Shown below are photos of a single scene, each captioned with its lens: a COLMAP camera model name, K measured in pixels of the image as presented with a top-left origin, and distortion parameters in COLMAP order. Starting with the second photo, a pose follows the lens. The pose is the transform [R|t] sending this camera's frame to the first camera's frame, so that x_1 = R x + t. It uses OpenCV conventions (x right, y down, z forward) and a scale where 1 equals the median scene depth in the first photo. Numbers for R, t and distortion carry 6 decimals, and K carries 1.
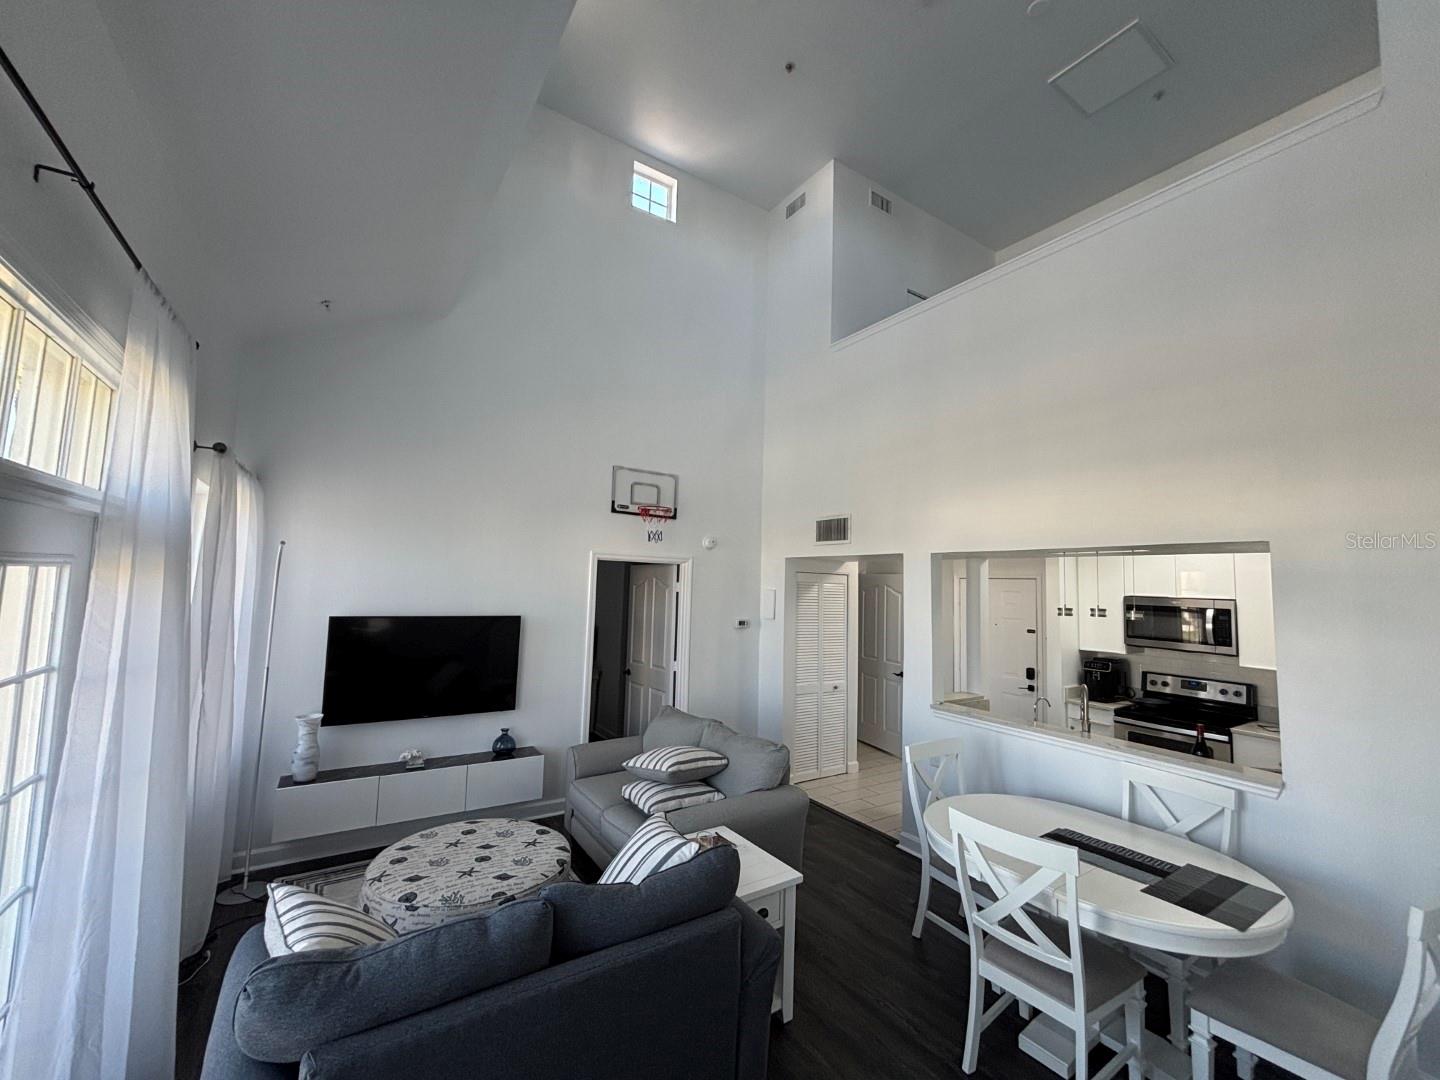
lens RADIAL K [[576.8, 0, 717.2], [0, 576.8, 539.6], [0, 0, 1]] dist [-0.004400, 0.002381]
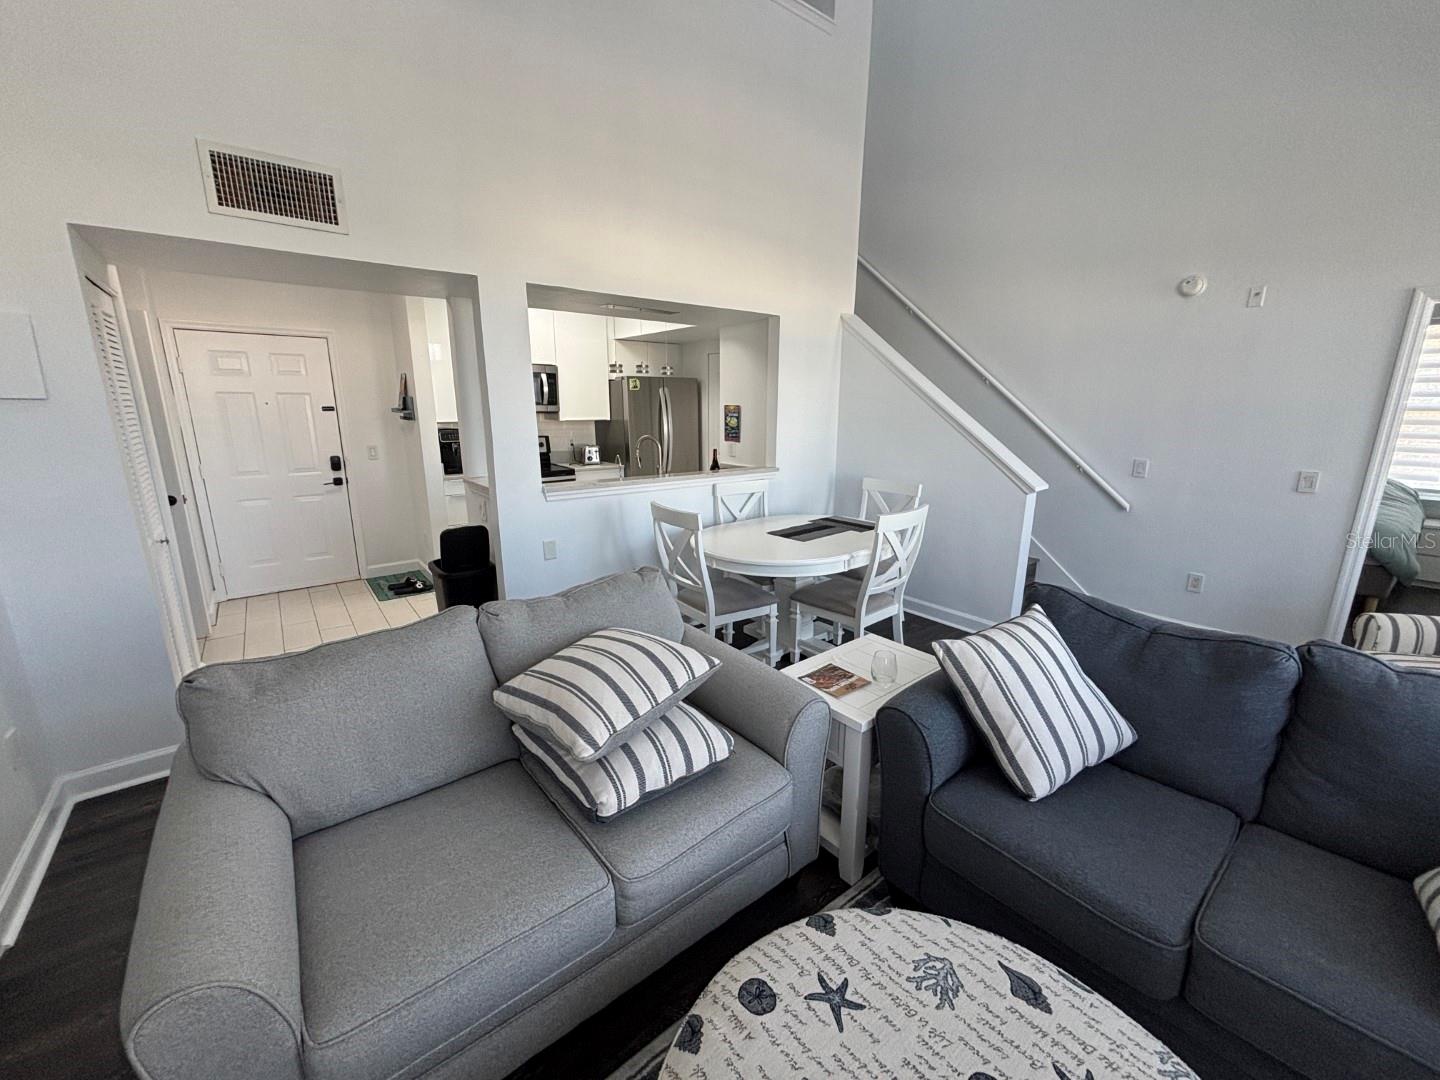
lens RADIAL K [[576.8, 0, 720.5], [0, 576.8, 541.3], [0, 0, 1]] dist [-0.004400, 0.002381]
pose [[-0.094695, -0.263408, 0.960025, -0.414956], [-0.088021, 0.962797, 0.255487, 0.126059], [-0.991607, -0.060309, -0.114358, 0.809346]]
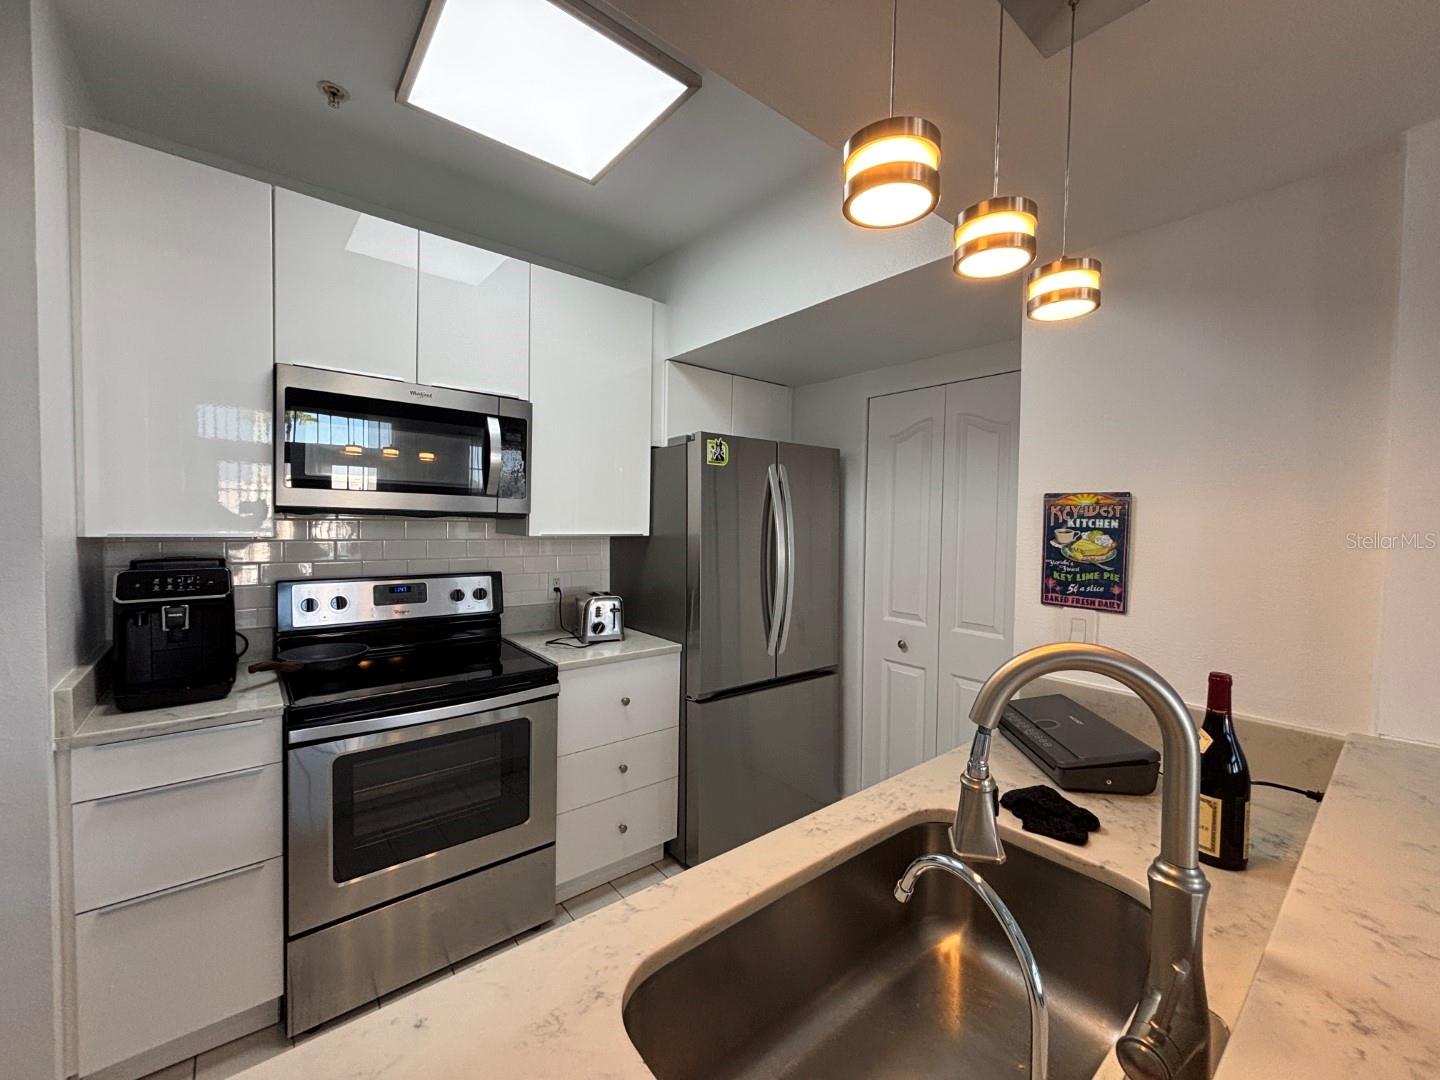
lens RADIAL K [[576.8, 0, 717.1], [0, 576.8, 532.0], [0, 0, 1]] dist [-0.004400, 0.002381]
pose [[-0.113161, -0.052497, 0.992189, 0.406167], [-0.098980, 0.994231, 0.041316, 0.186178], [-0.988634, -0.093531, -0.117705, 0.930929]]
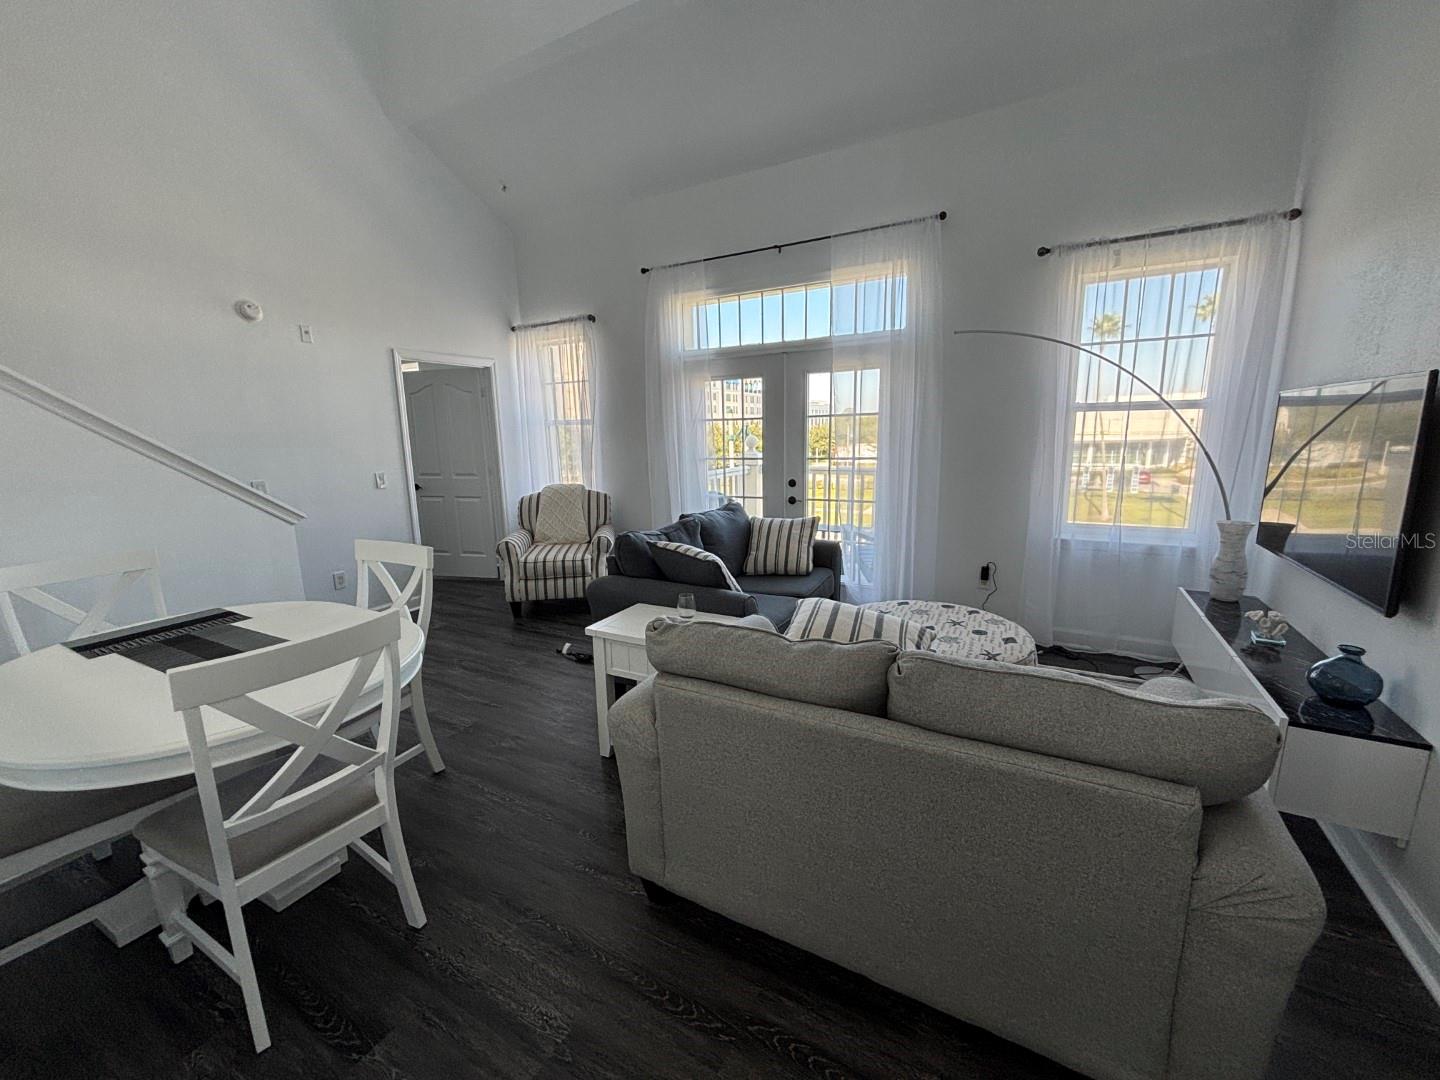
lens RADIAL K [[576.8, 0, 718.4], [0, 576.8, 533.5], [0, 0, 1]] dist [-0.004400, 0.002381]
pose [[-0.884704, 0.071245, -0.460677, 0.230556], [0.031374, 0.995111, 0.093645, 0.195977], [0.465097, 0.068395, -0.882614, 1.168383]]
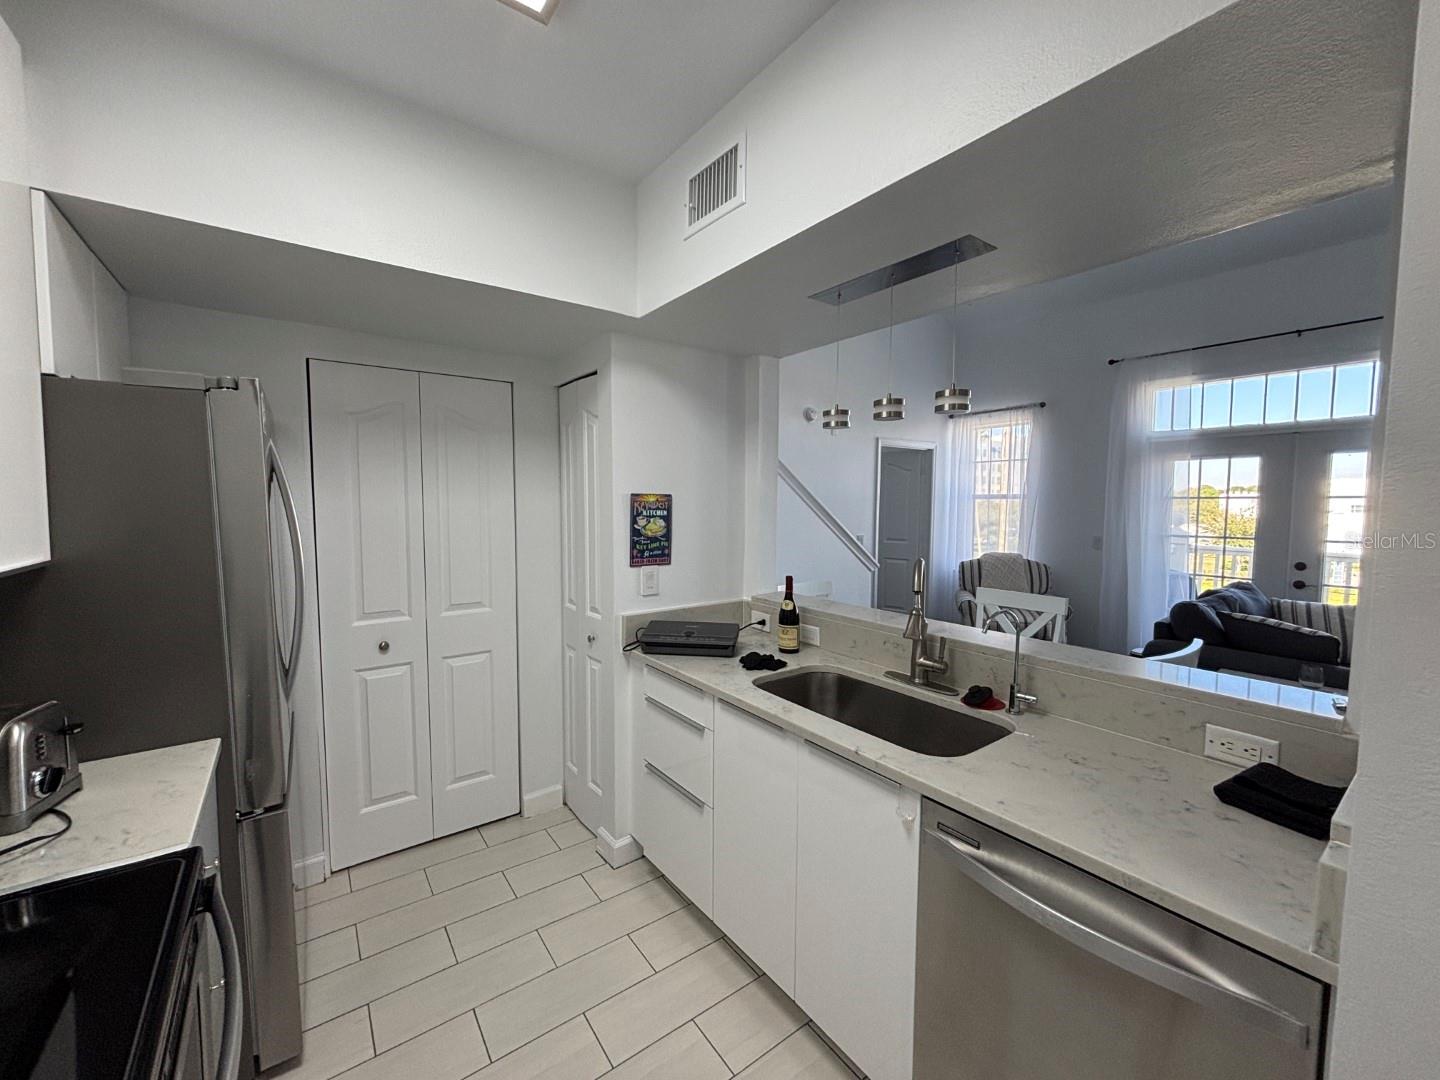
lens RADIAL K [[576.8, 0, 710.6], [0, 576.8, 537.8], [0, 0, 1]] dist [-0.004400, 0.002381]
pose [[-0.998173, -0.029619, -0.052665, 0.695744], [-0.028627, 0.999400, -0.019497, 0.206902], [0.053211, -0.017953, -0.998422, 1.231970]]
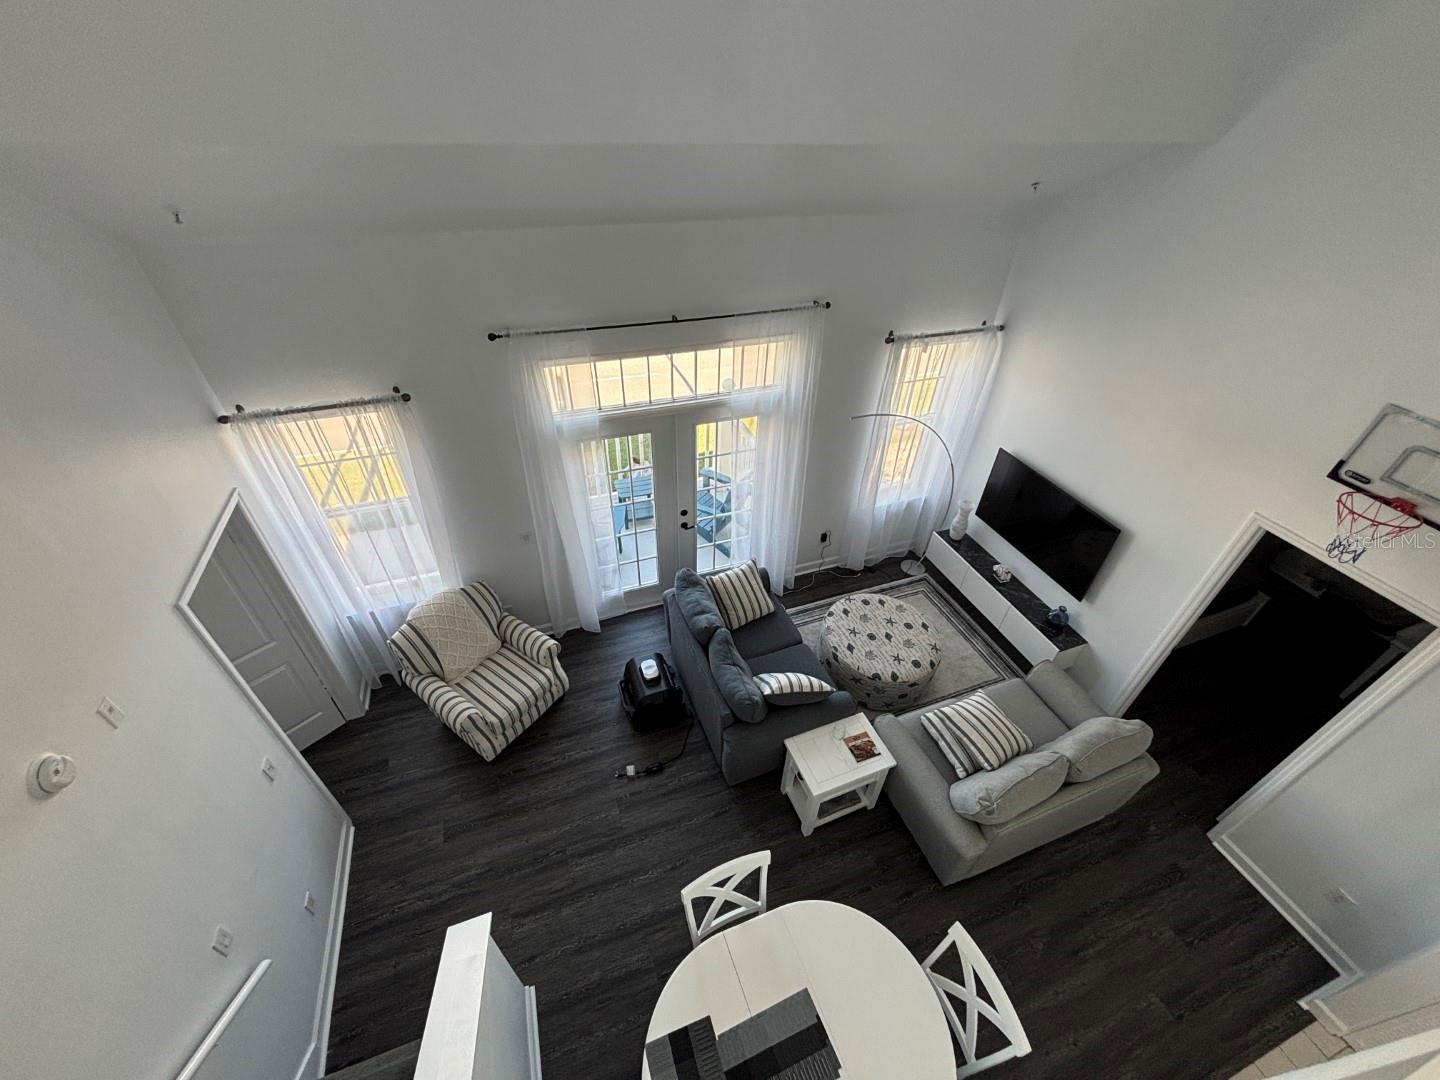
lens RADIAL K [[576.8, 0, 713.7], [0, 576.8, 535.4], [0, 0, 1]] dist [-0.004400, 0.002381]
pose [[-0.229731, 0.577387, -0.783484, 0.550954], [0.052462, 0.811191, 0.582423, -0.445816], [0.971839, 0.092698, -0.216646, 0.598499]]
